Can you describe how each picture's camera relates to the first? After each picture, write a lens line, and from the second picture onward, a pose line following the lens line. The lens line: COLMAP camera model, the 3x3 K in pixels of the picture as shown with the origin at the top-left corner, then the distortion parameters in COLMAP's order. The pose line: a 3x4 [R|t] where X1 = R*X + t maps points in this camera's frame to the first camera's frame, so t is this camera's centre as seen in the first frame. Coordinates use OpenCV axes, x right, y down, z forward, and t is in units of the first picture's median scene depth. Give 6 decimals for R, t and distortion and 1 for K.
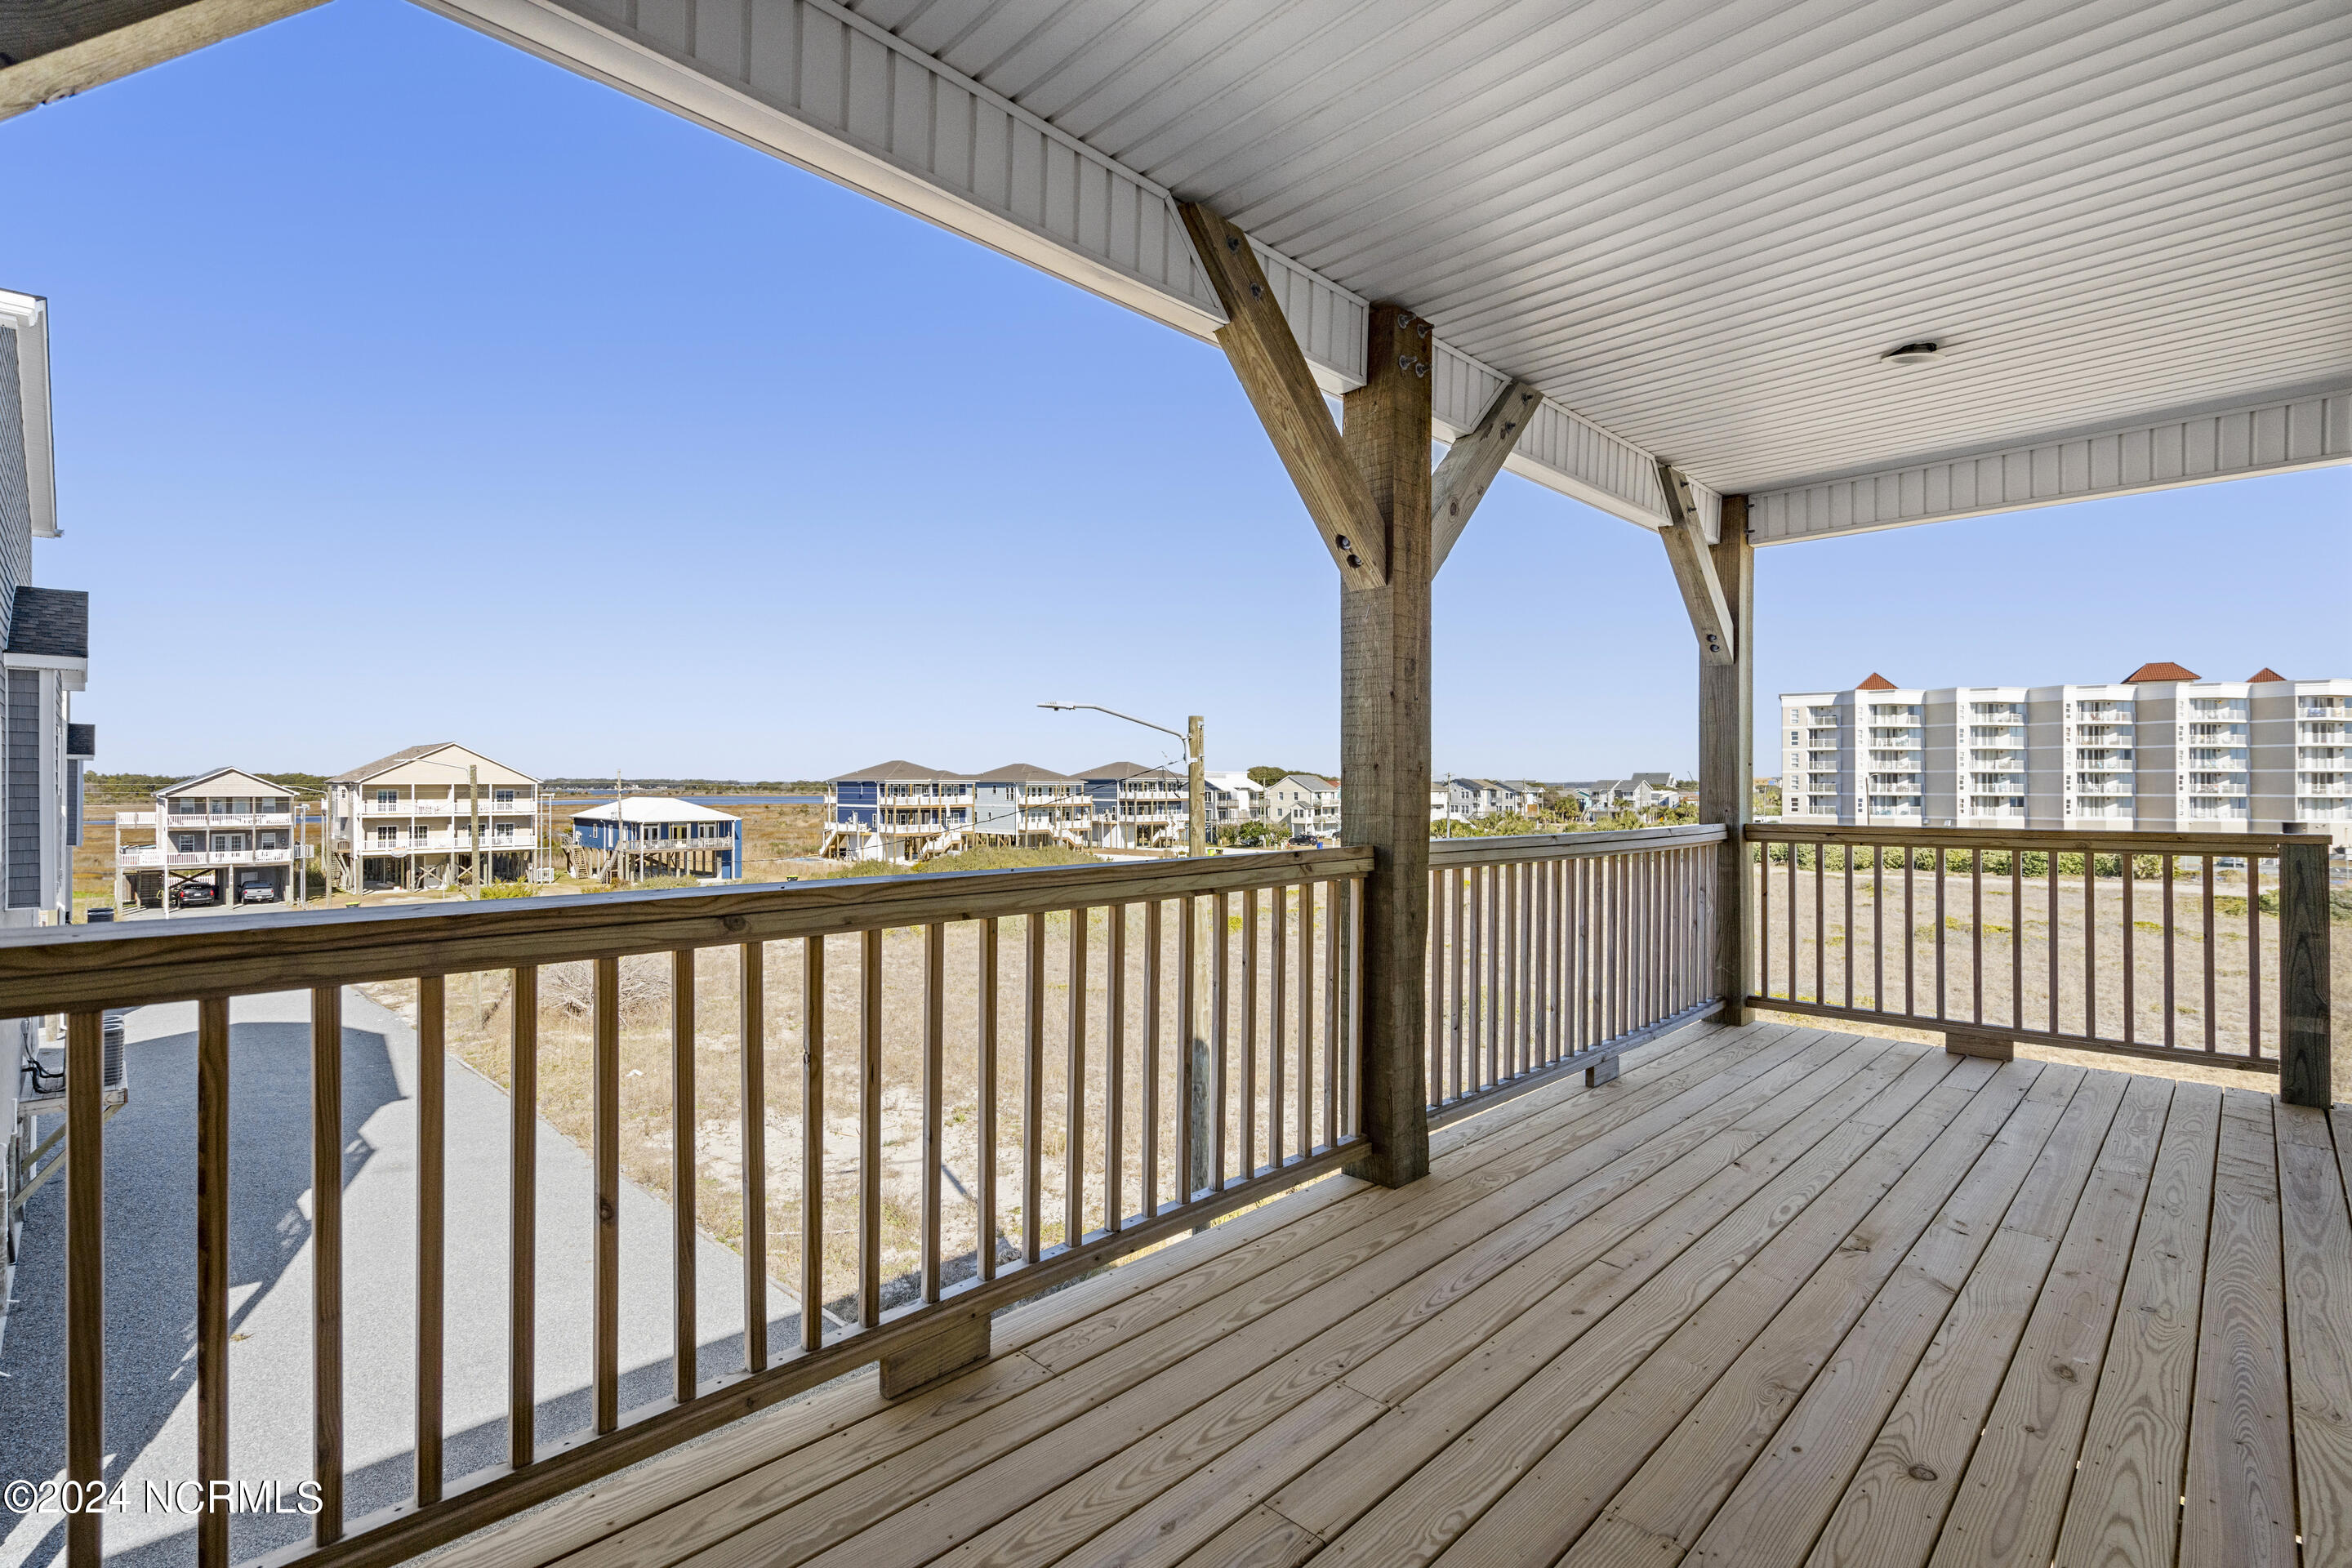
lens RADIAL K [[1060.2, 0, 1176.0], [0, 1060.2, 784.0], [0, 0, 1]] dist [0.000113, 0.000094]
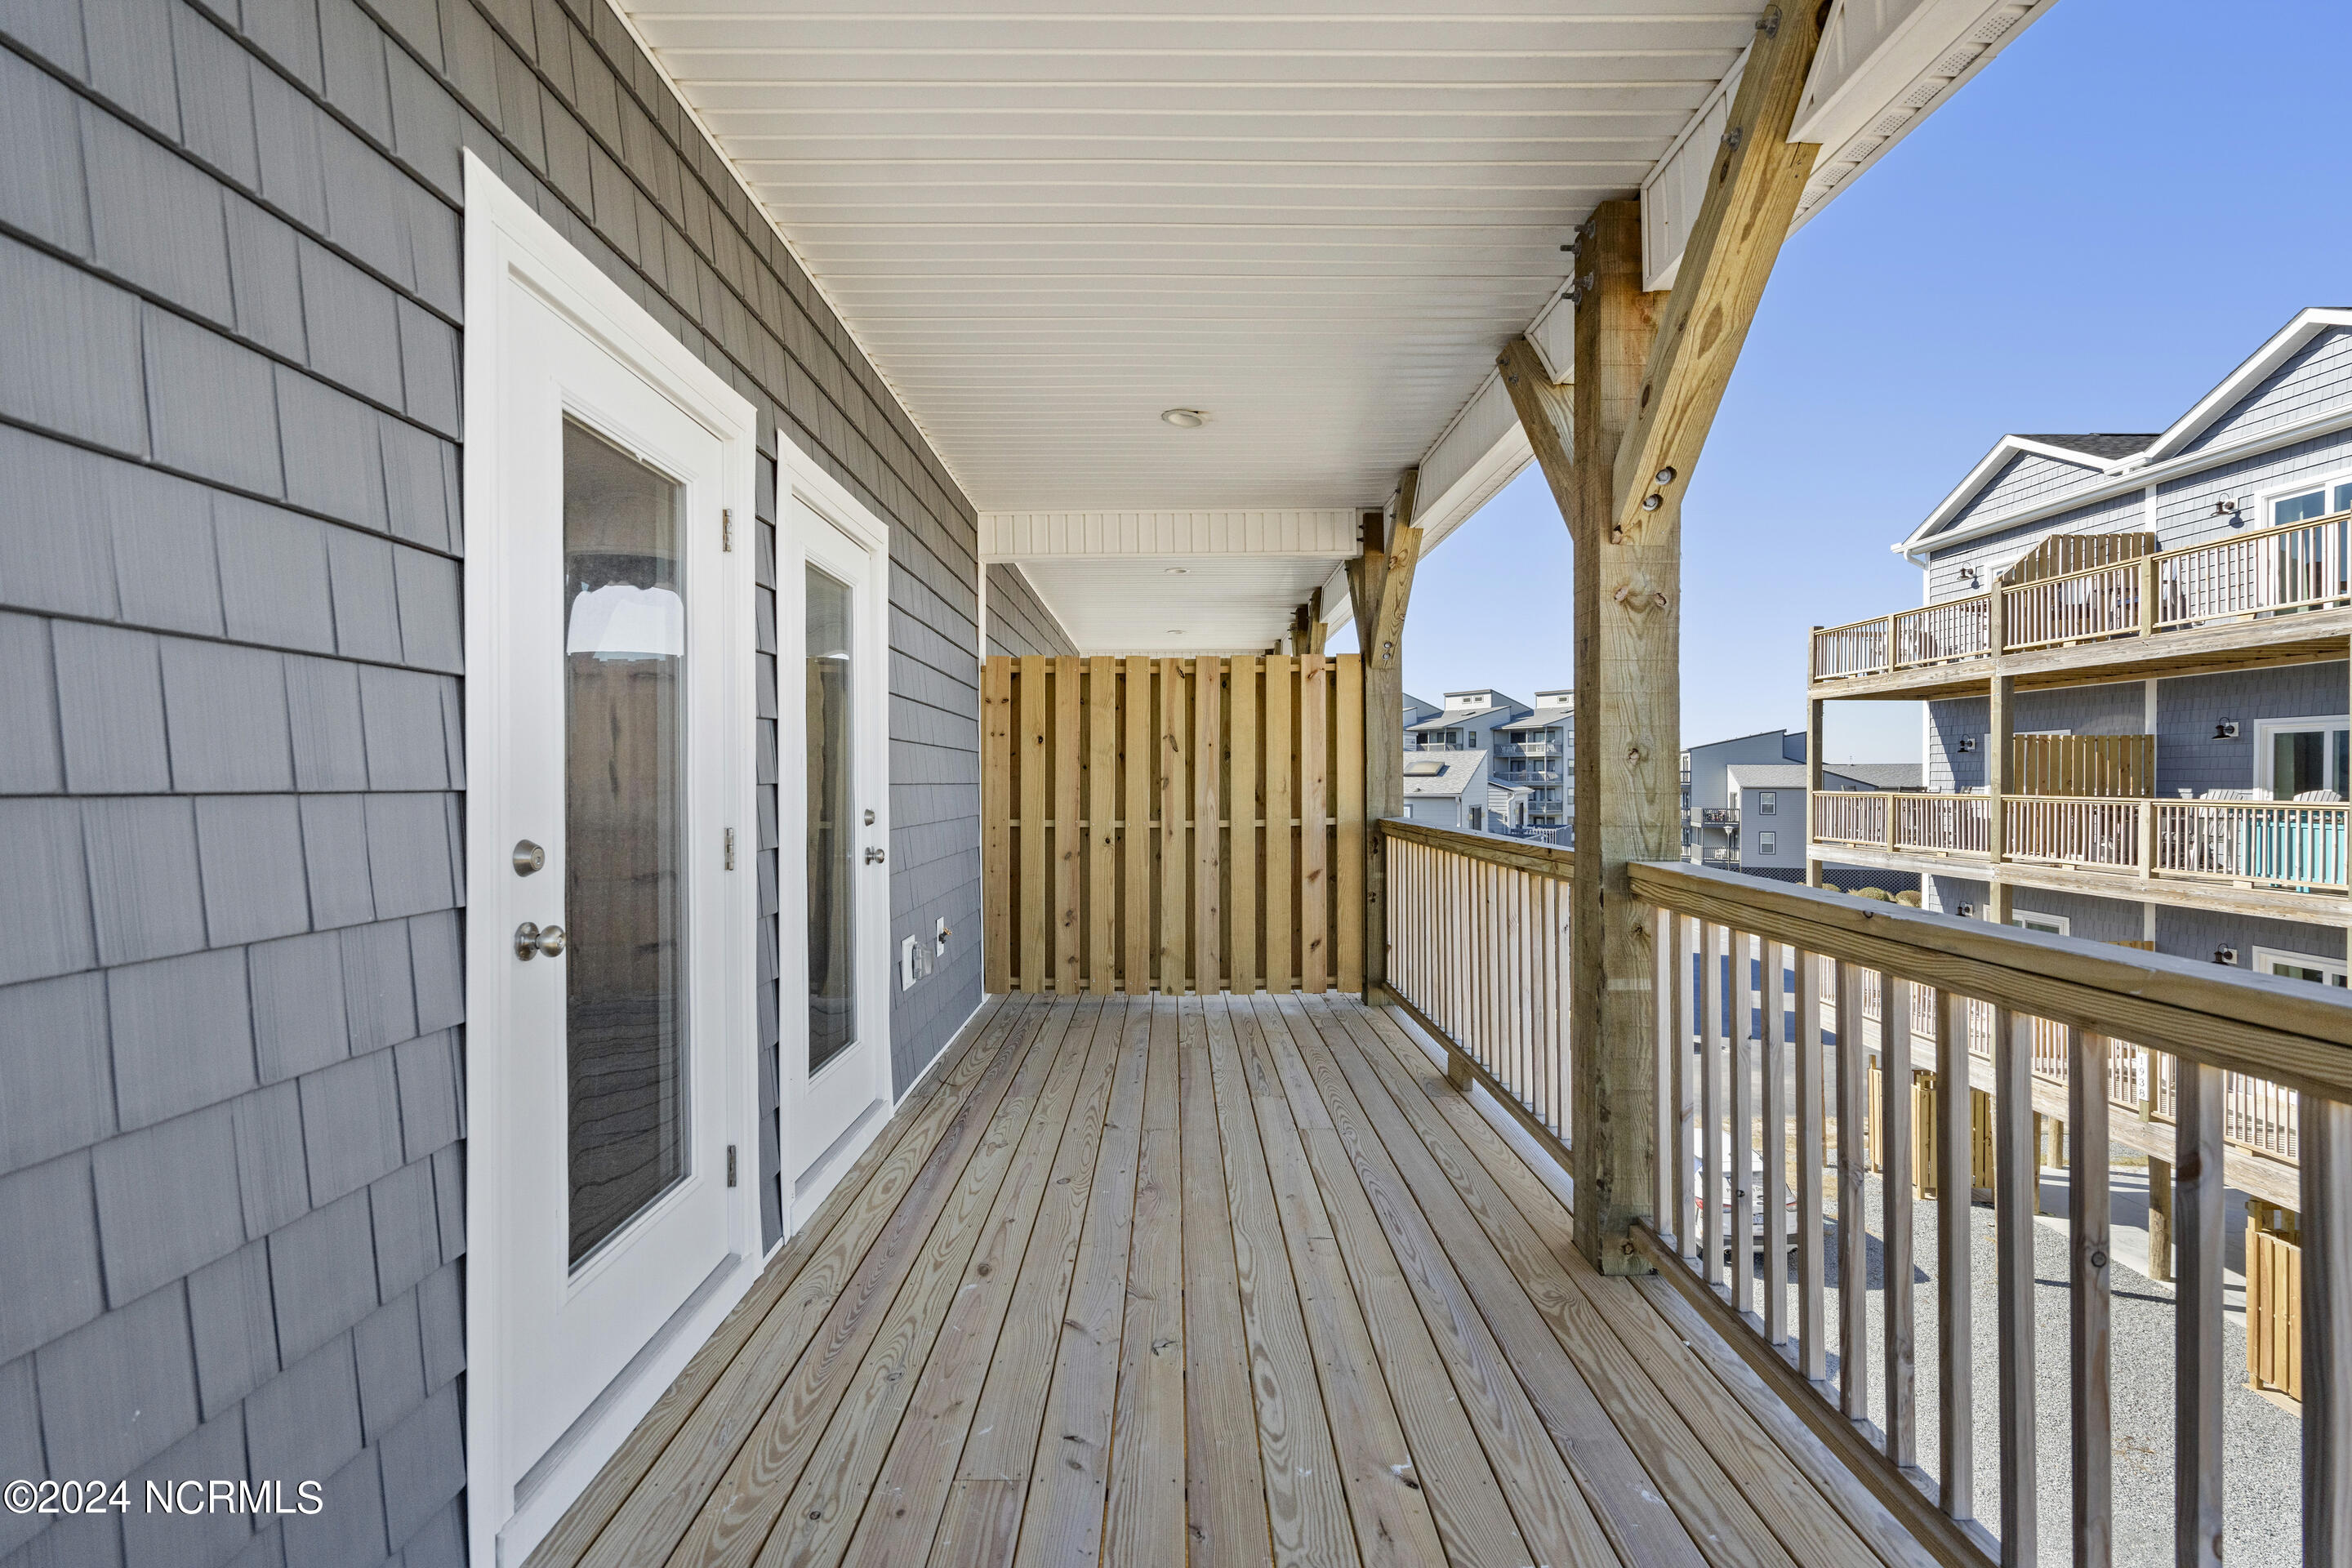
lens RADIAL K [[1060.2, 0, 1176.0], [0, 1060.2, 784.0], [0, 0, 1]] dist [0.000113, 0.000094]
pose [[-0.697760, 0.003460, -0.716324, 1.312808], [0.001829, 0.999994, 0.003048, -0.002579], [0.716330, 0.000816, -0.697762, 1.693863]]
